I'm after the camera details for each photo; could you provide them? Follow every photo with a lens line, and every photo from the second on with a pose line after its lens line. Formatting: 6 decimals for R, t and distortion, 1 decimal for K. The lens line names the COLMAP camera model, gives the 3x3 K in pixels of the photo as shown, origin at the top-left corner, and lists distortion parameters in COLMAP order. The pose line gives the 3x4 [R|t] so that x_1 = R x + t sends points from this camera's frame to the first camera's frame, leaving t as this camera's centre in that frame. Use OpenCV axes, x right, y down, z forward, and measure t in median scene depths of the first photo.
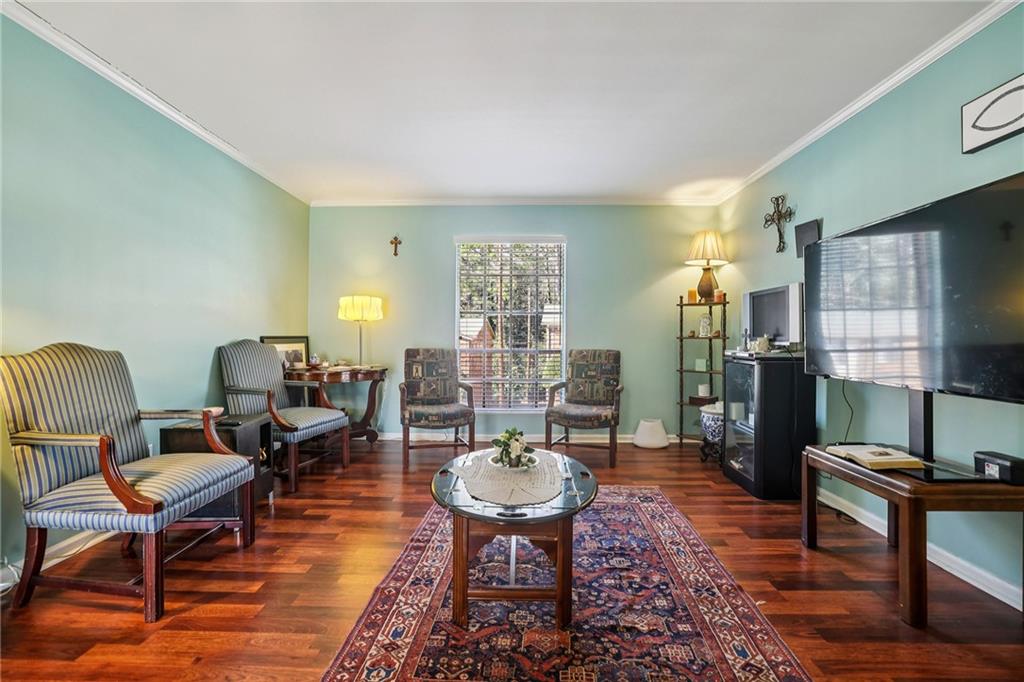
lens RADIAL K [[444.6, 0, 507.6], [0, 444.6, 334.3], [0, 0, 1]] dist [-0.044439, 0.013829]
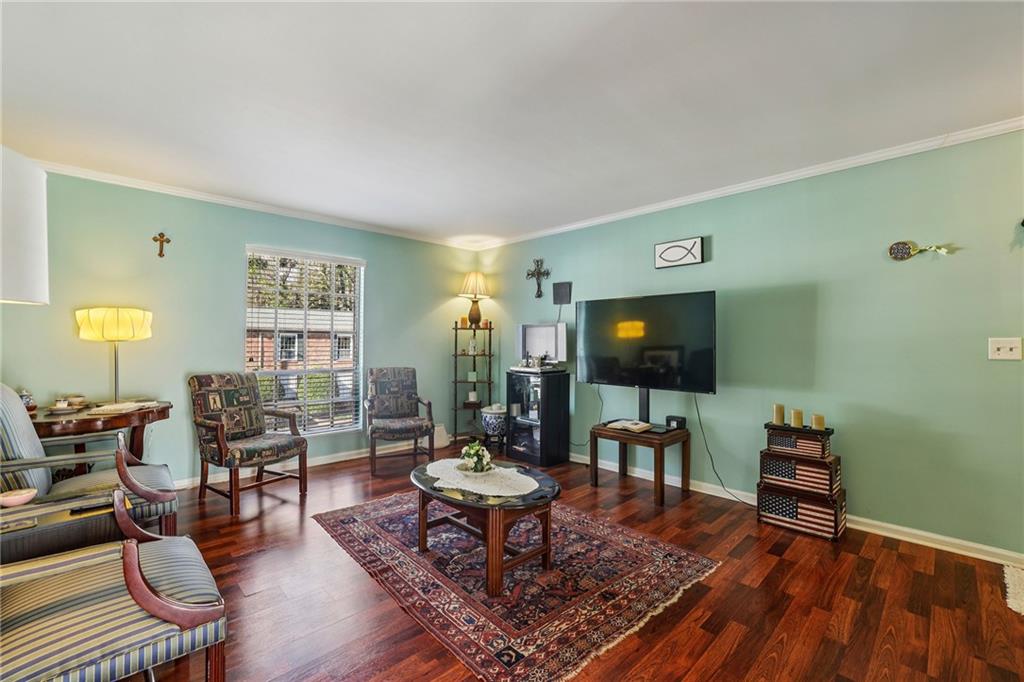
lens RADIAL K [[444.6, 0, 514.0], [0, 444.6, 332.9], [0, 0, 1]] dist [-0.044439, 0.013829]
pose [[0.693794, 0.014575, 0.720026, -0.570660], [-0.007603, 0.999888, -0.012915, -0.057719], [-0.720134, 0.003486, 0.693827, 0.029306]]
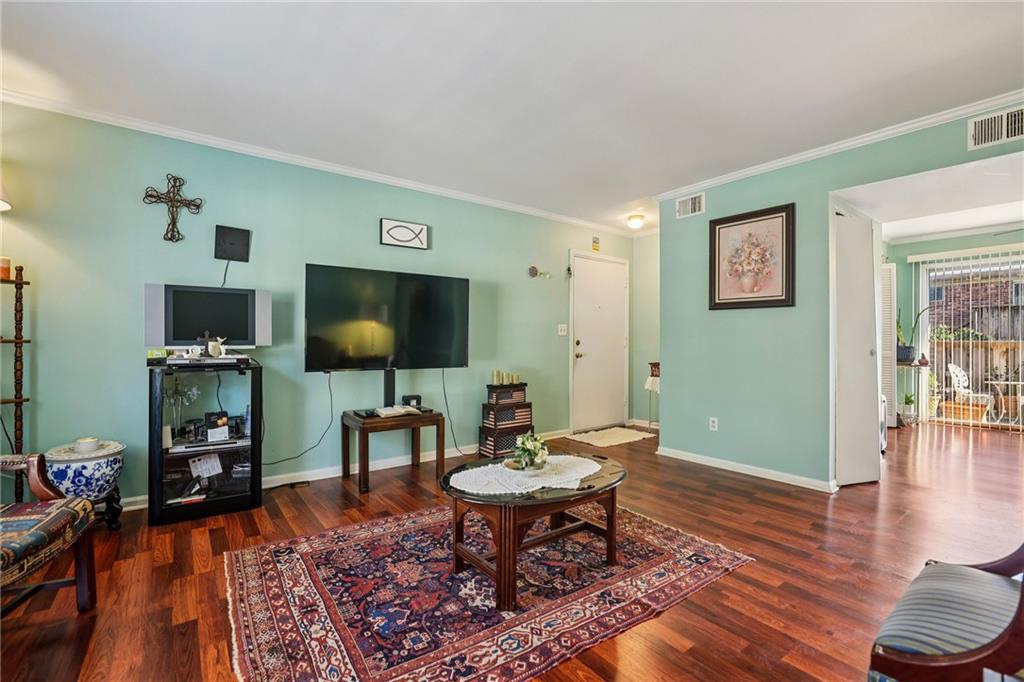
lens RADIAL K [[444.6, 0, 513.6], [0, 444.6, 341.7], [0, 0, 1]] dist [-0.044439, 0.013829]
pose [[-0.635399, -0.005677, 0.772163, -0.520175], [-0.010098, 0.999949, -0.000957, 0.003181], [-0.772118, -0.008405, -0.635424, 1.157839]]
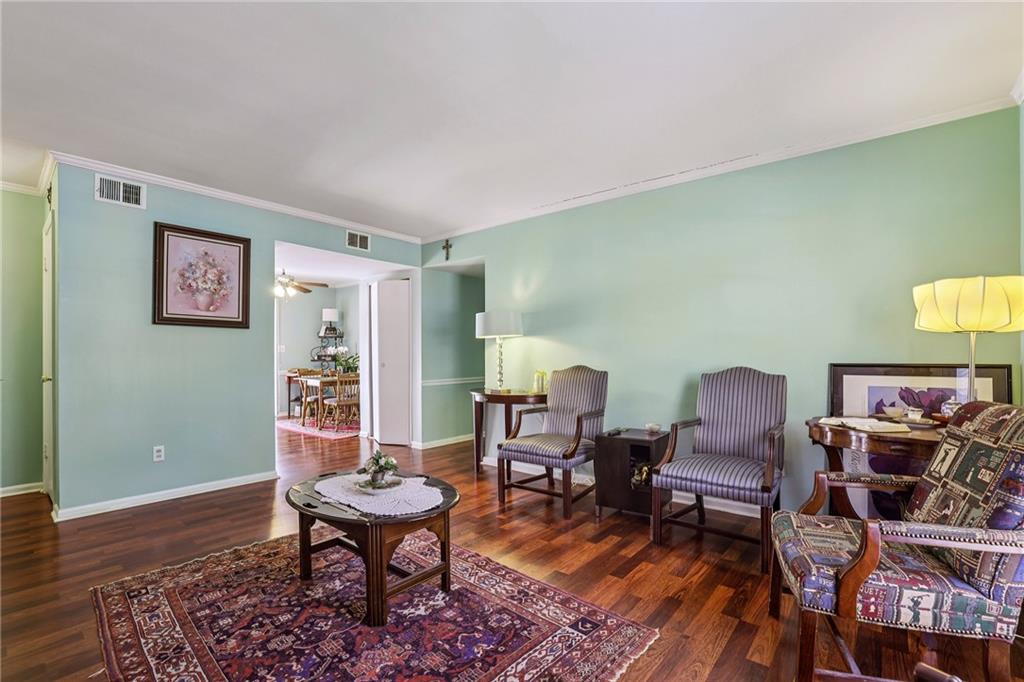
lens RADIAL K [[451.6, 0, 513.3], [0, 451.6, 351.7], [0, 0, 1]] dist [-0.020564, 0.002433]
pose [[-0.620585, -0.006350, -0.784114, 0.458684], [0.003785, 0.999931, -0.011093, -0.009980], [0.784130, -0.009853, -0.620518, 1.326319]]
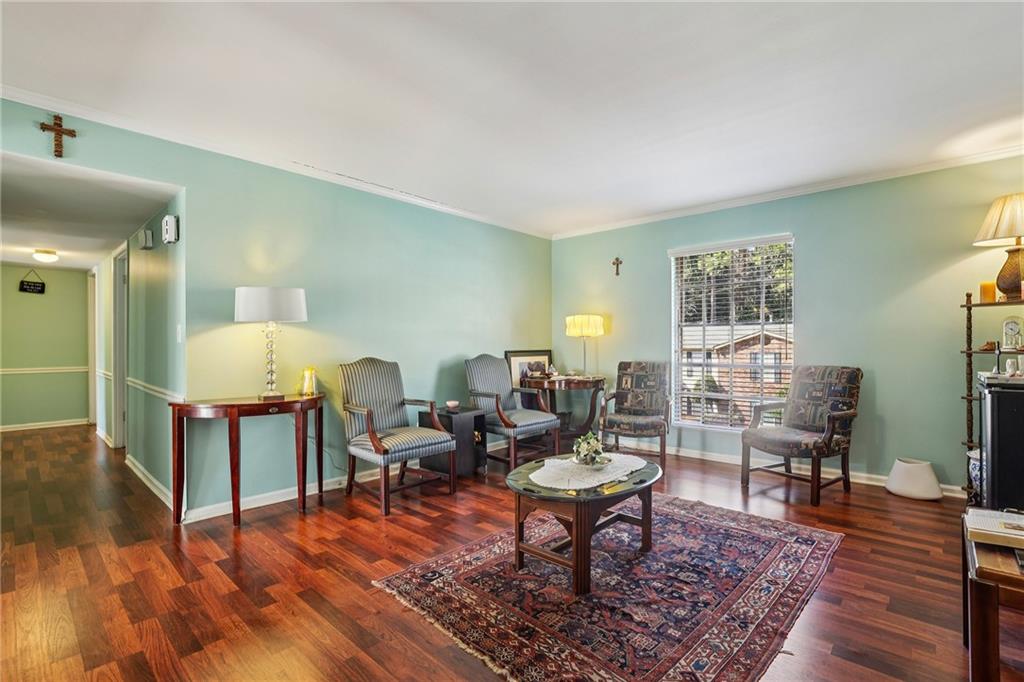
lens RADIAL K [[472.1, 0, 511.0], [0, 472.1, 349.3], [0, 0, 1]] dist [-0.037167, 0.005970]
pose [[0.754622, -0.001991, -0.656157, 0.467643], [0.011793, 0.999875, 0.010529, -0.018735], [0.656054, -0.015683, 0.754551, -0.058586]]
